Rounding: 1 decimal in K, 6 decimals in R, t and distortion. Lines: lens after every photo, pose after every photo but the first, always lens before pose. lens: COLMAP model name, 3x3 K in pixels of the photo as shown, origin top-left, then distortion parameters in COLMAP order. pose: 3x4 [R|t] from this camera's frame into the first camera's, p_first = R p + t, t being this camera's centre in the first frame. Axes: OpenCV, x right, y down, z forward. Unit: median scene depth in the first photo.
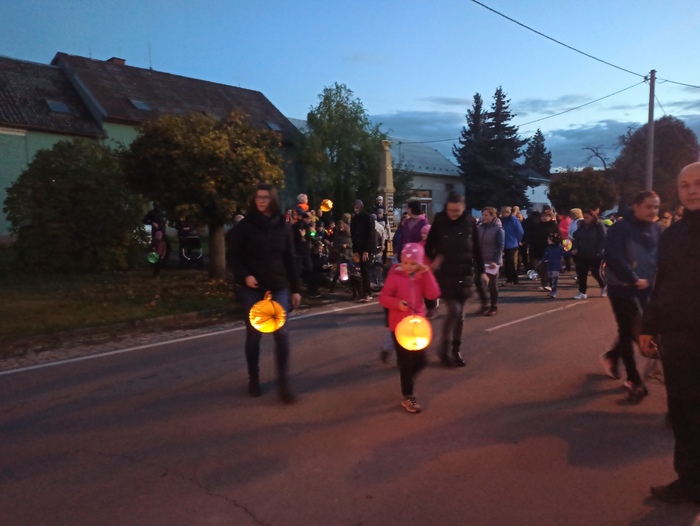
lens RADIAL K [[514.3, 0, 350.5], [0, 514.3, 263.0], [0, 0, 1]] dist [0.052525, -0.029741]
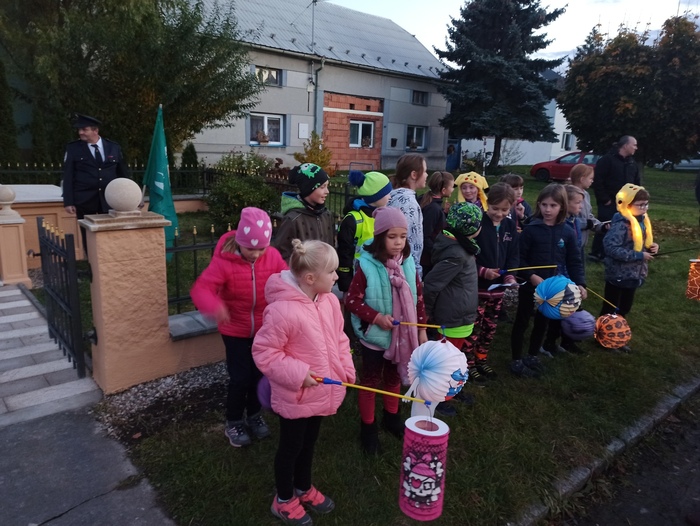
lens RADIAL K [[514.3, 0, 349.5], [0, 514.3, 262.3], [0, 0, 1]] dist [0.052525, -0.029741]
pose [[0.995284, 0.067153, -0.069999, 0.178133], [-0.056986, 0.988750, 0.138294, -0.037364], [0.078498, -0.133653, 0.987914, 0.401714]]
